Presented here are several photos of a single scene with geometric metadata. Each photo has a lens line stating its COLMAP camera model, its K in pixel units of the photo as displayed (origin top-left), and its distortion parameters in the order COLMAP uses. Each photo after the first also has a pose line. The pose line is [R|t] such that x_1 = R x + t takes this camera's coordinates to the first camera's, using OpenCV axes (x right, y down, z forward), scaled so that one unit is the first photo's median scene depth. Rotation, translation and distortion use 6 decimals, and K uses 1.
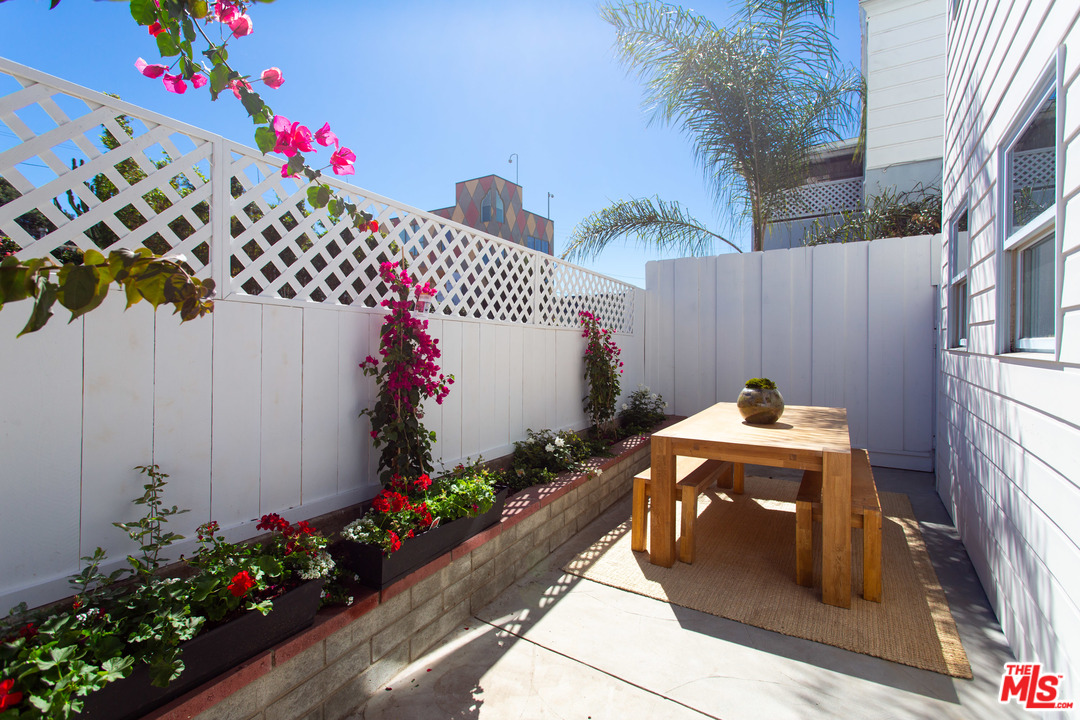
lens RADIAL K [[511.1, 0, 537.8], [0, 511.1, 347.7], [0, 0, 1]] dist [0.000068, 0.000024]
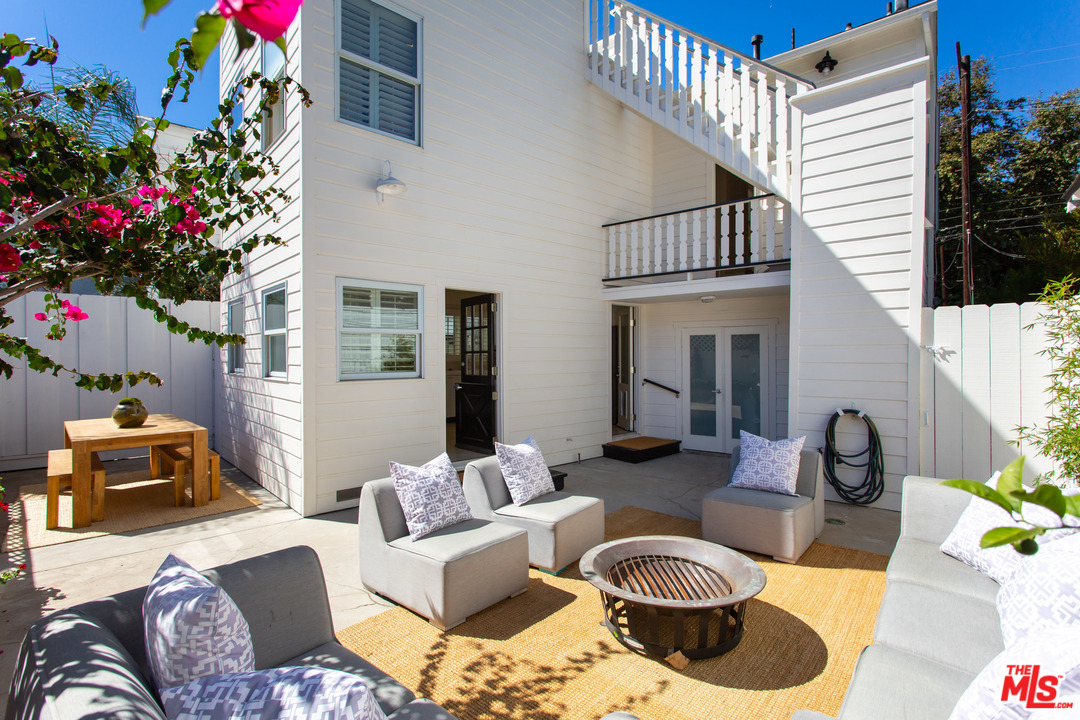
lens RADIAL K [[511.1, 0, 537.8], [0, 511.1, 347.7], [0, 0, 1]] dist [0.000068, 0.000024]
pose [[0.255559, 0.014497, 0.966685, -0.764130], [0.010046, 0.999794, -0.017650, -0.052915], [-0.966741, 0.014222, 0.255360, -0.597514]]
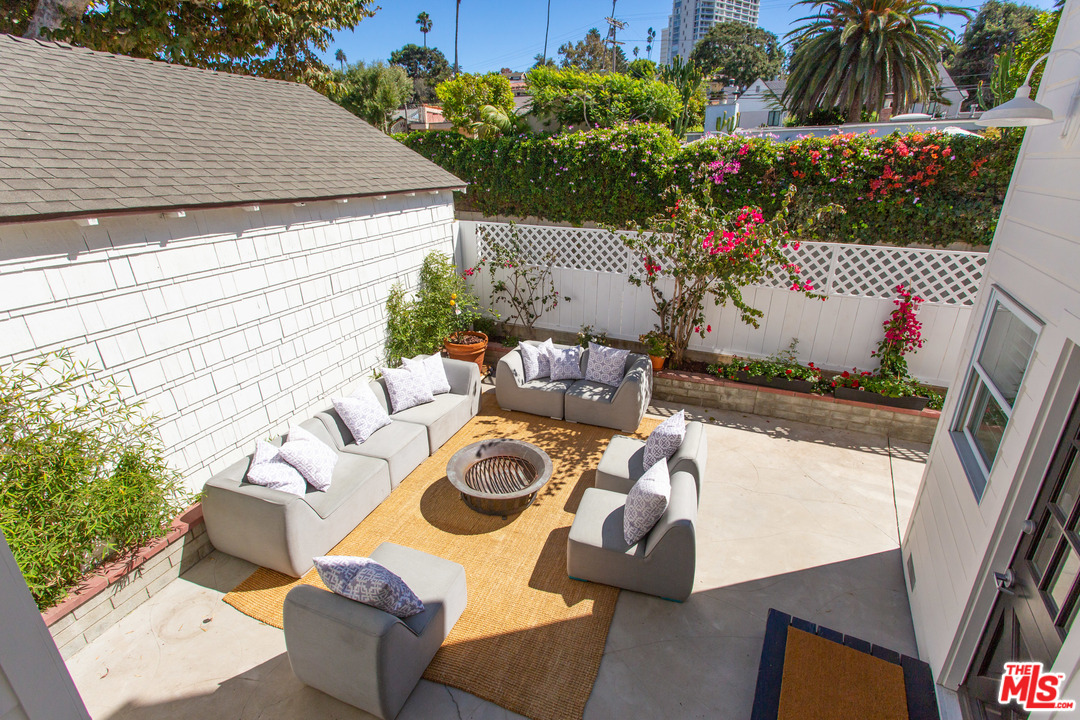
lens RADIAL K [[503.8, 0, 540.0], [0, 503.8, 360.0], [0, 0, 1]] dist [0.000727, 0.000590]
pose [[0.076190, 0.359560, -0.930006, 1.288908], [0.005045, 0.932566, 0.360963, -0.480410], [0.997081, -0.032194, 0.069238, -0.564851]]
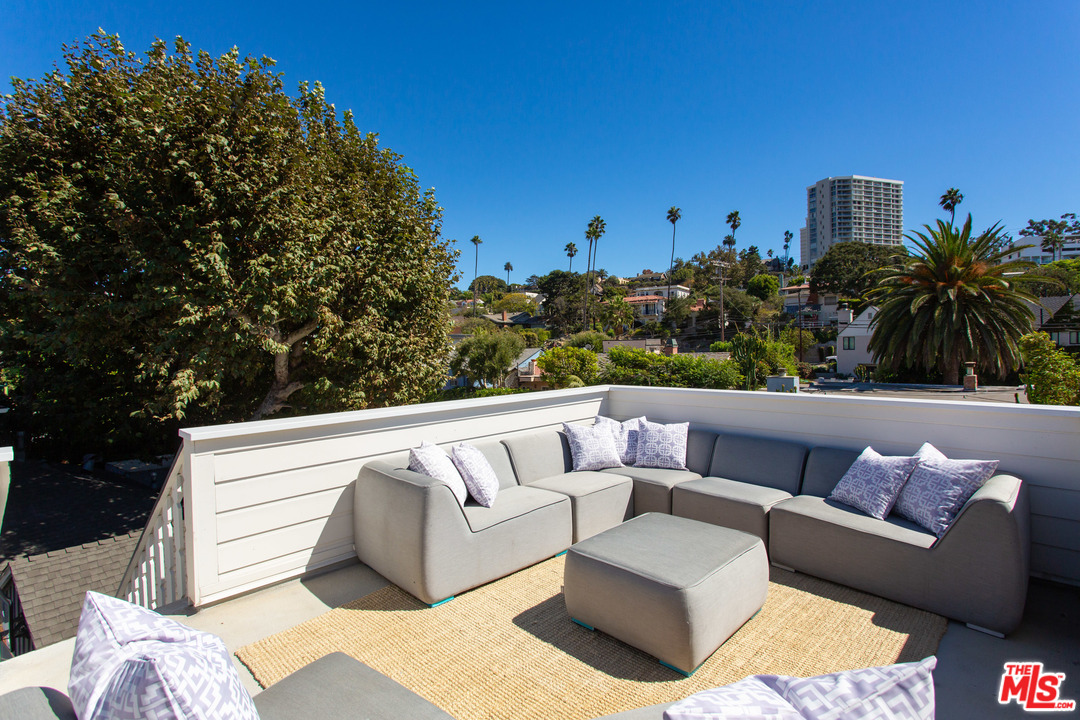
lens RADIAL K [[511.1, 0, 537.8], [0, 511.1, 347.7], [0, 0, 1]] dist [0.000068, 0.000024]
pose [[-0.205168, 0.006788, -0.978703, 2.036743], [0.014332, 0.999890, 0.003930, -1.714688], [0.978622, -0.013220, -0.205242, 0.467638]]
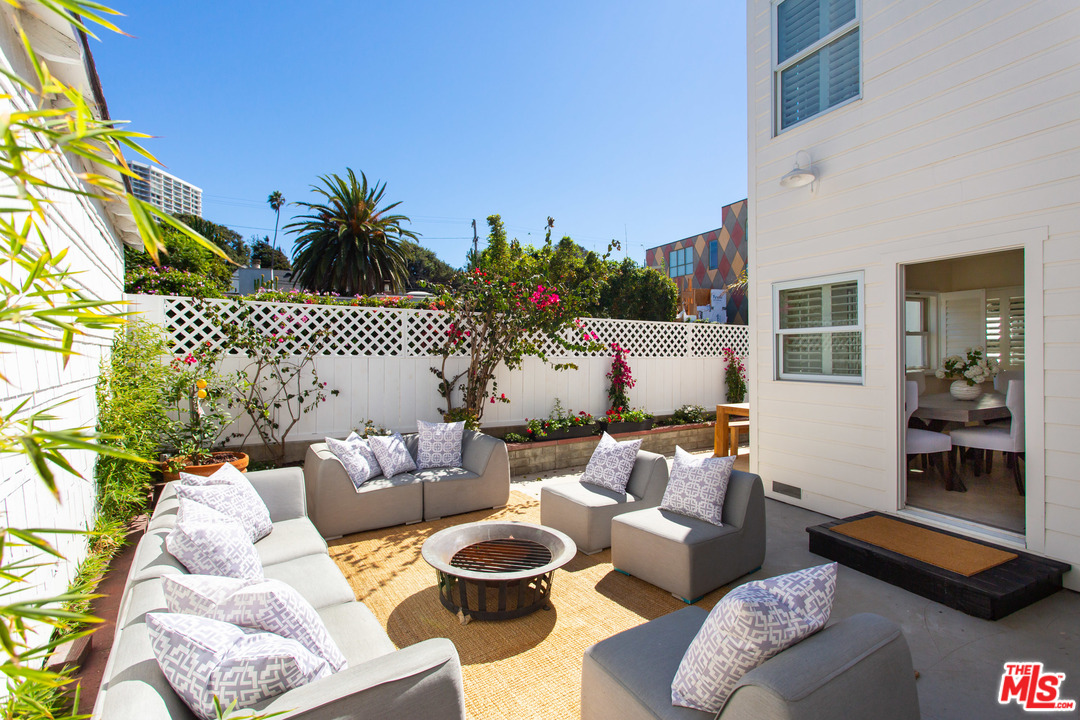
lens RADIAL K [[511.1, 0, 537.8], [0, 511.1, 347.7], [0, 0, 1]] dist [0.000068, 0.000024]
pose [[0.853621, -0.011000, -0.520778, 0.678530], [0.005966, 0.999918, -0.011341, -0.075351], [0.520860, 0.006574, 0.853617, -1.384162]]
